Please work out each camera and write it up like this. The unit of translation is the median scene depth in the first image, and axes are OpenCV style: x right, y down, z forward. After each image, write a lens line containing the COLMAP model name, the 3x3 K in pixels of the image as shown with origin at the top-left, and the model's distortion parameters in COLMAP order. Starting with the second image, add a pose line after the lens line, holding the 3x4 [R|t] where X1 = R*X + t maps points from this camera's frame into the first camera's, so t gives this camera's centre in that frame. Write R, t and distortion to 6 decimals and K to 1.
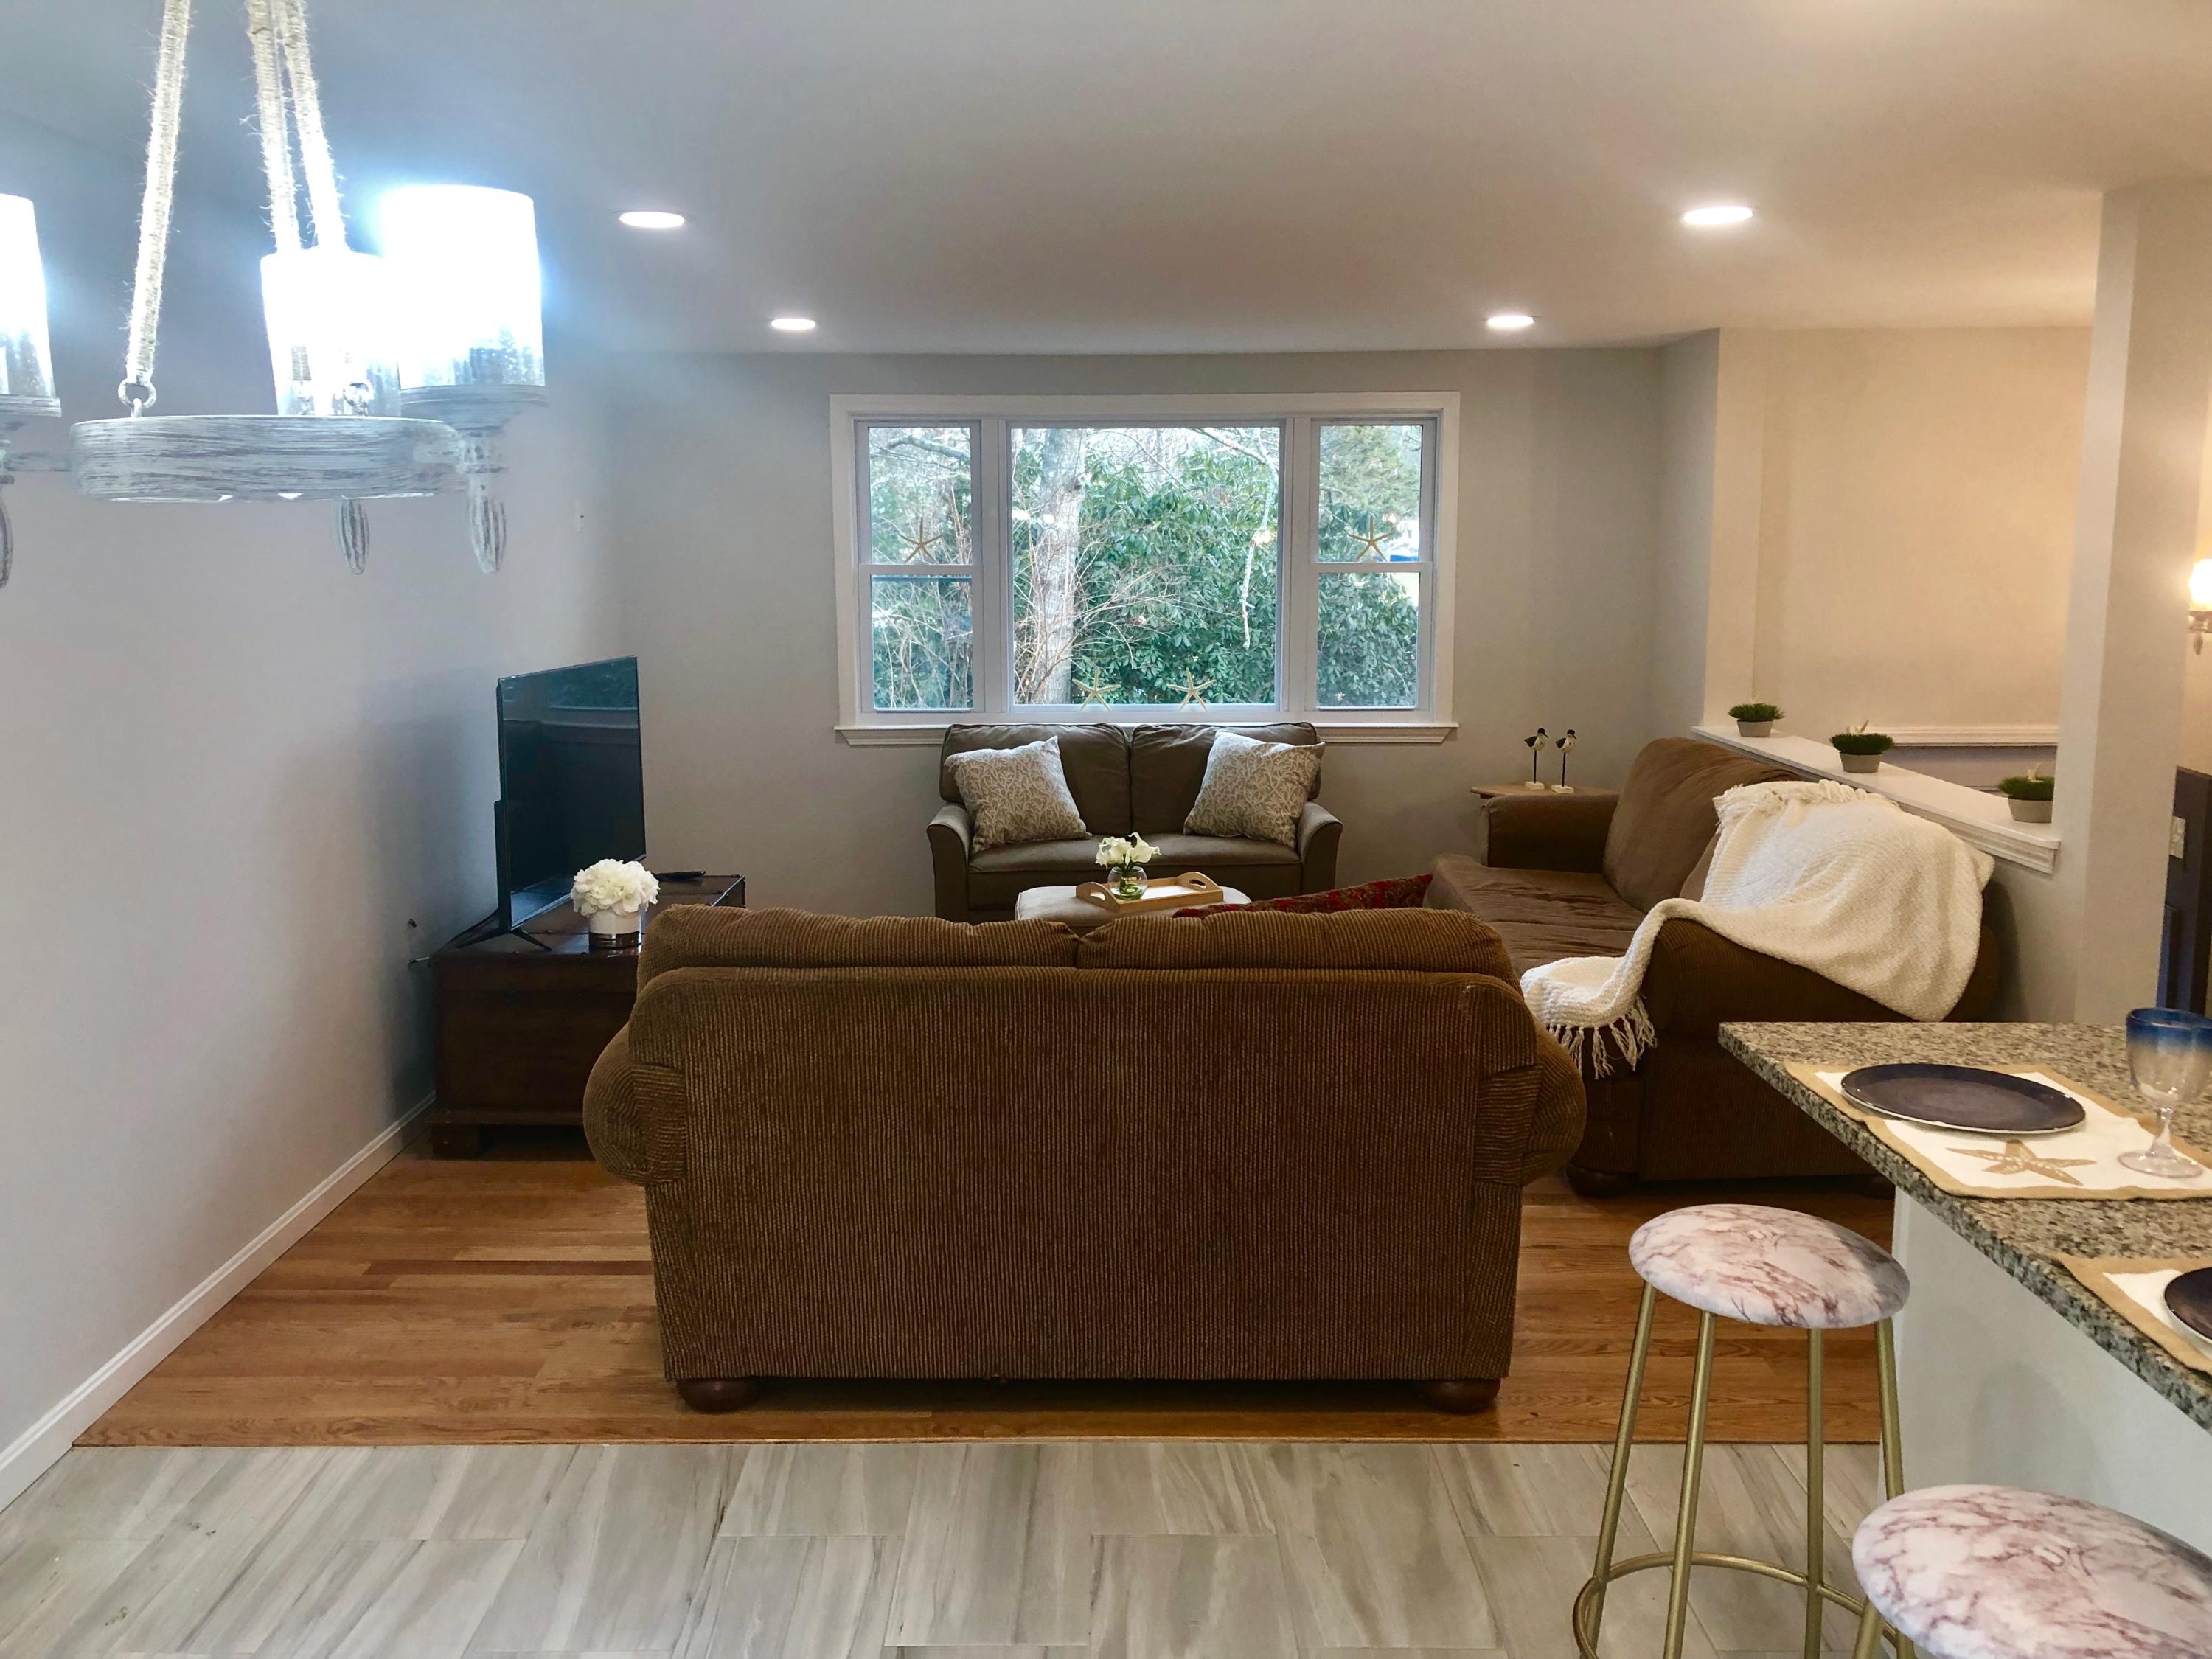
lens RADIAL K [[1817.4, 0, 1096.8], [0, 1817.4, 801.5], [0, 0, 1]] dist [0.026263, -0.007250]
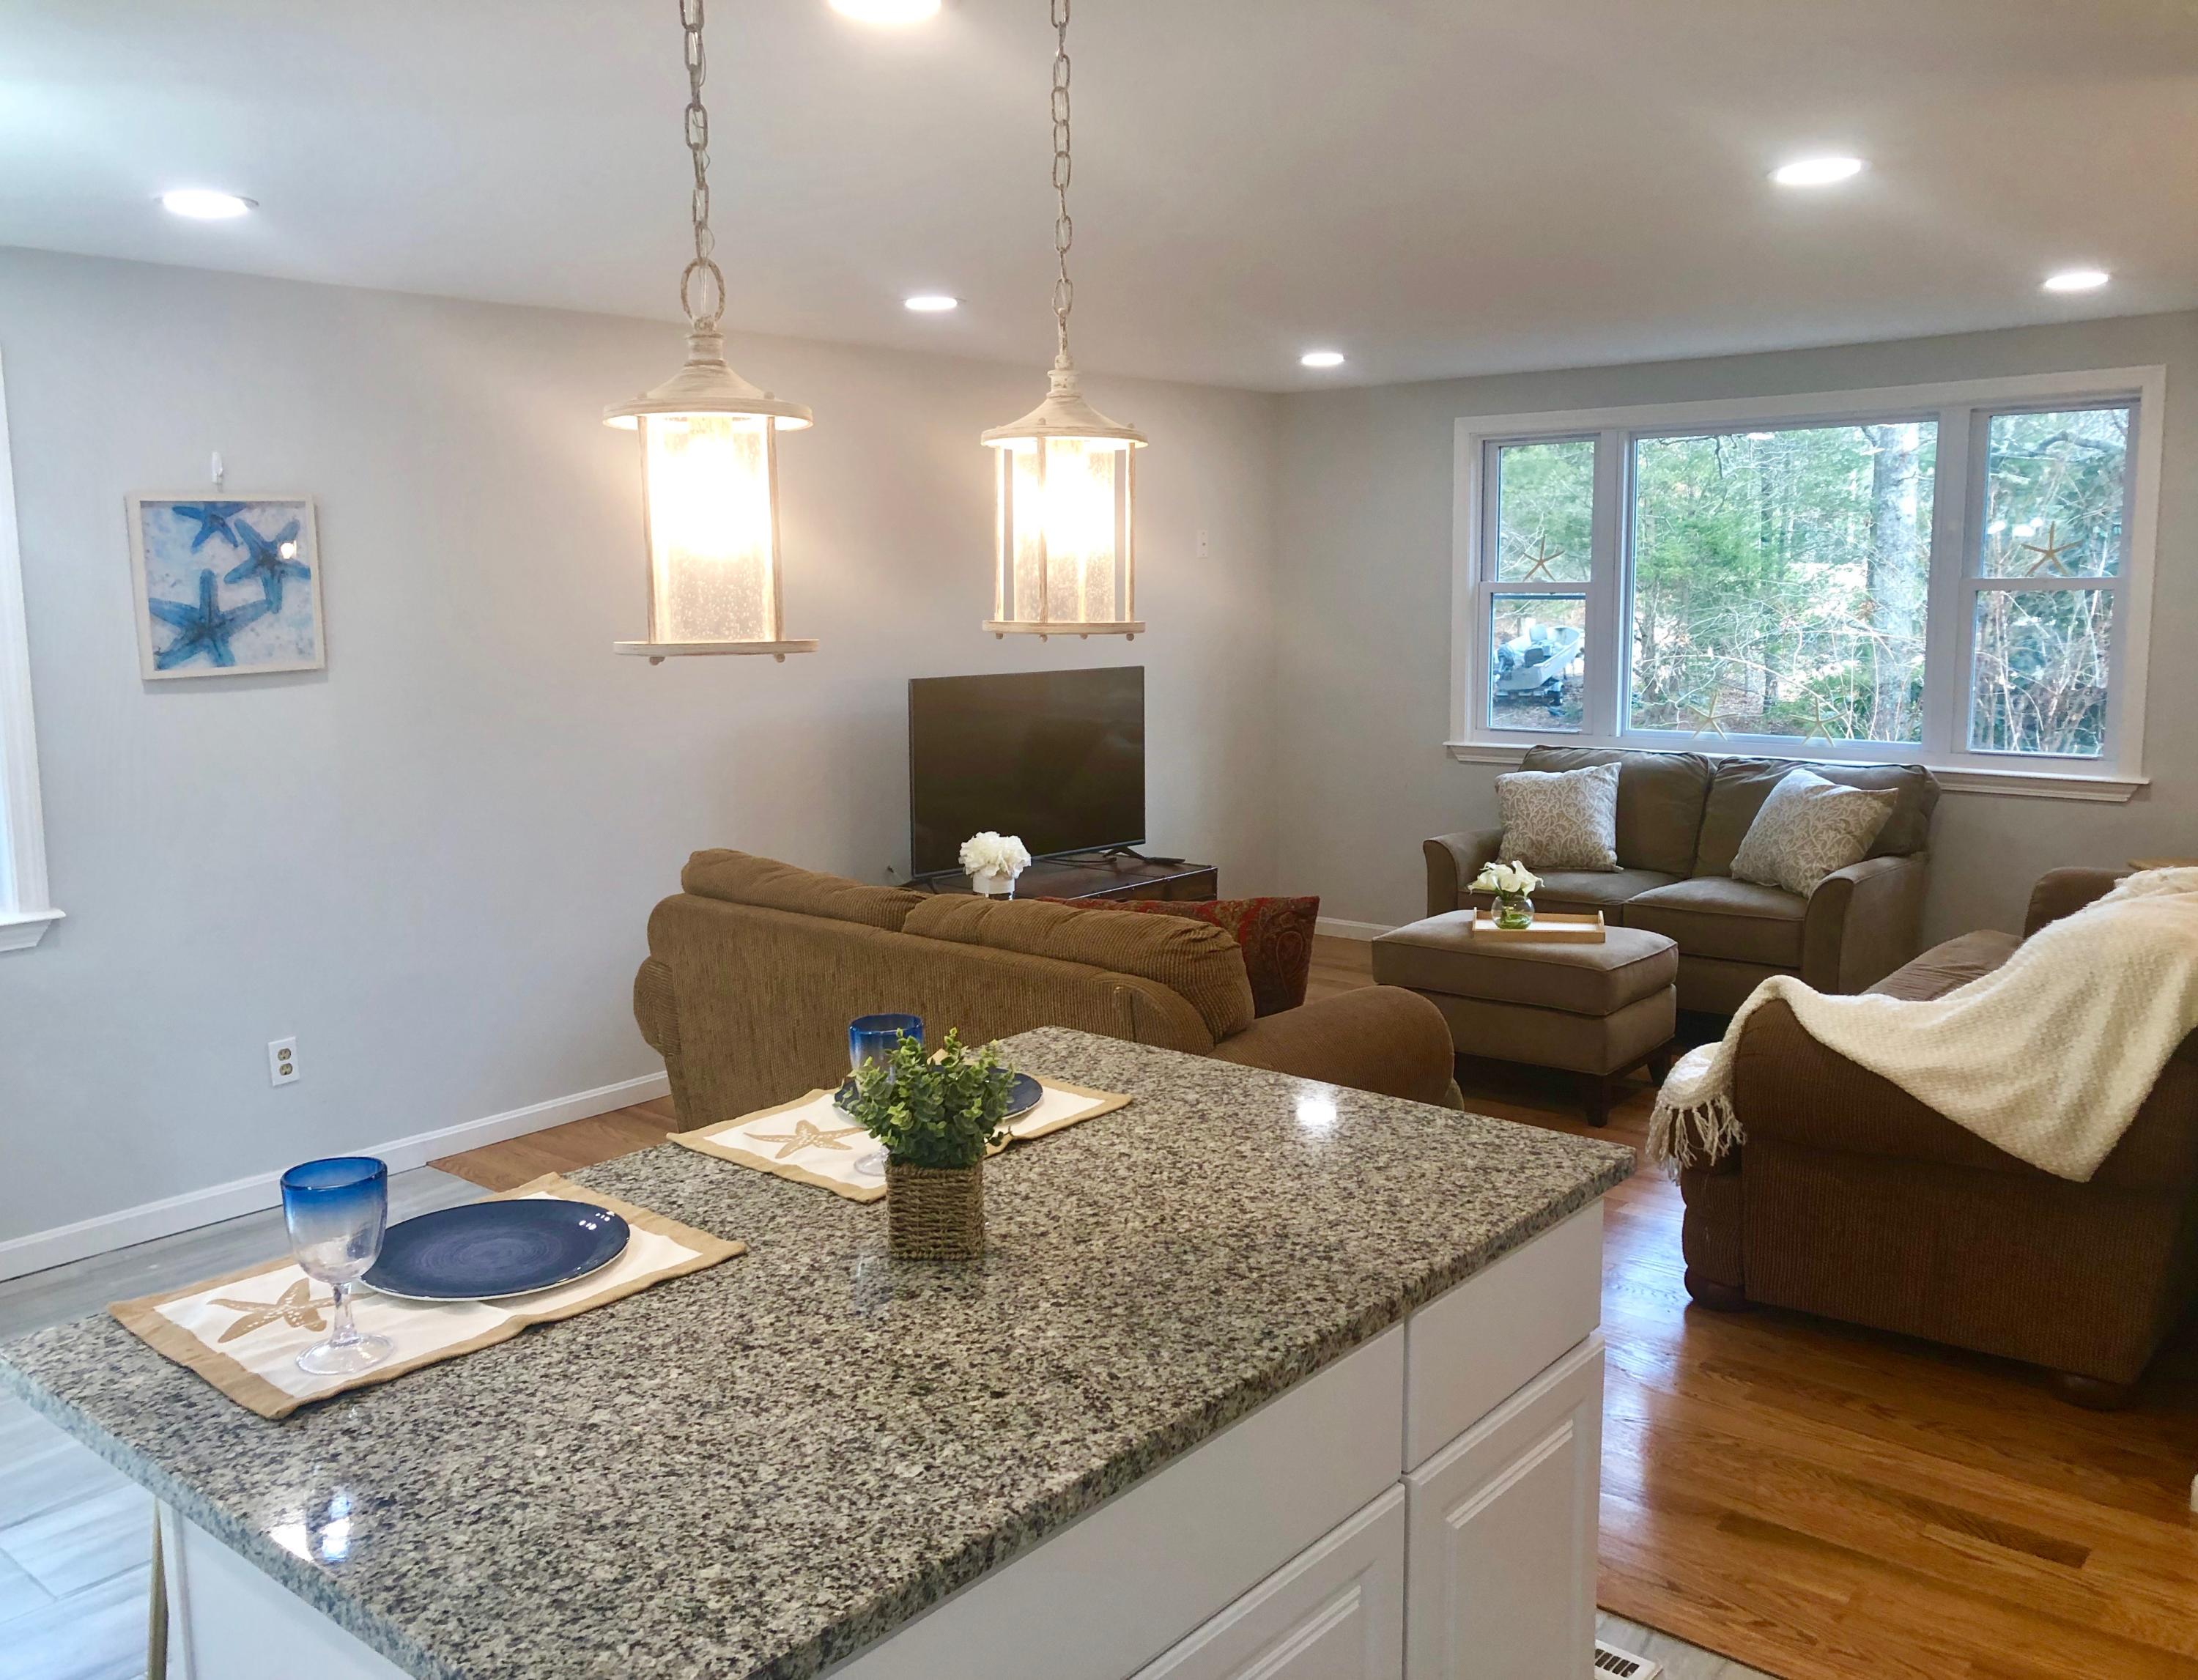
lens RADIAL K [[1840.5, 0, 1061.5], [0, 1840.5, 799.8], [0, 0, 1]] dist [0.043135, -0.008970]
pose [[0.754598, 0.073135, -0.652099, 0.691488], [-0.081403, 0.996527, 0.017565, -0.018185], [0.651118, 0.039828, 0.757931, 0.136761]]
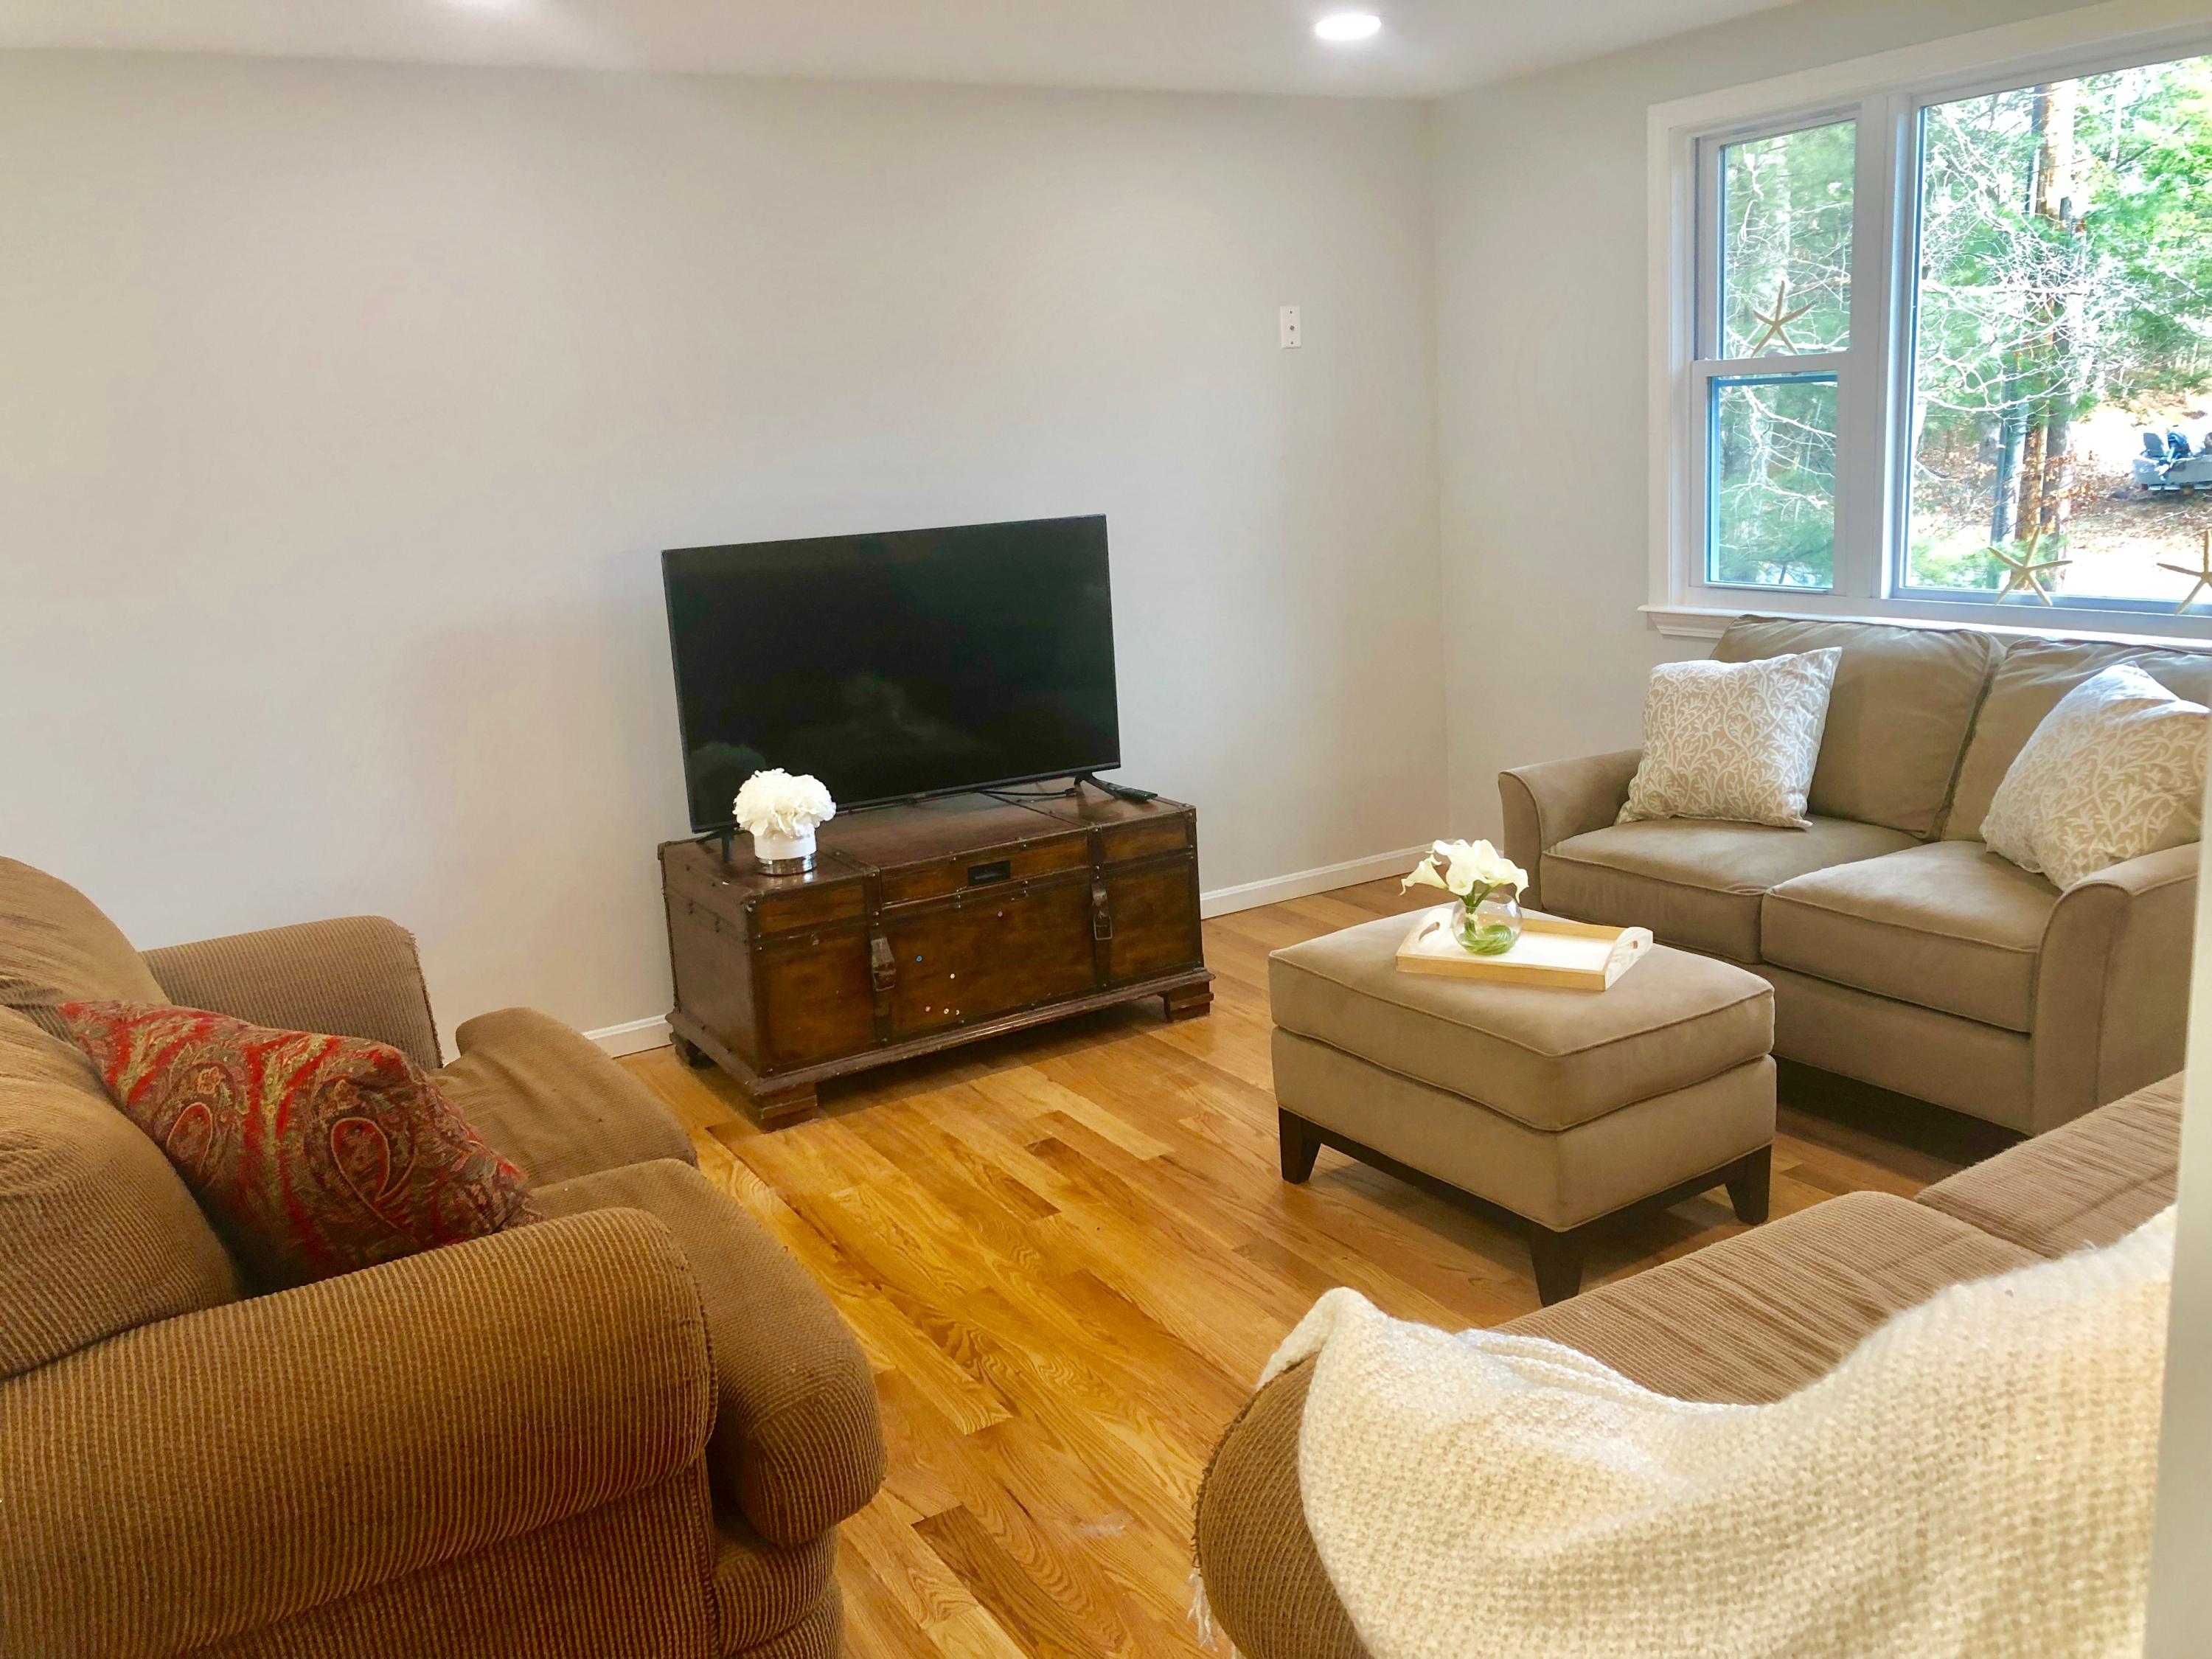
lens RADIAL K [[1817.4, 0, 1096.8], [0, 1817.4, 801.5], [0, 0, 1]] dist [0.026263, -0.007250]
pose [[0.510984, 0.151338, -0.846163, 0.645051], [-0.058581, 0.988222, 0.141369, -0.100414], [0.857592, -0.022668, 0.513831, 0.865952]]
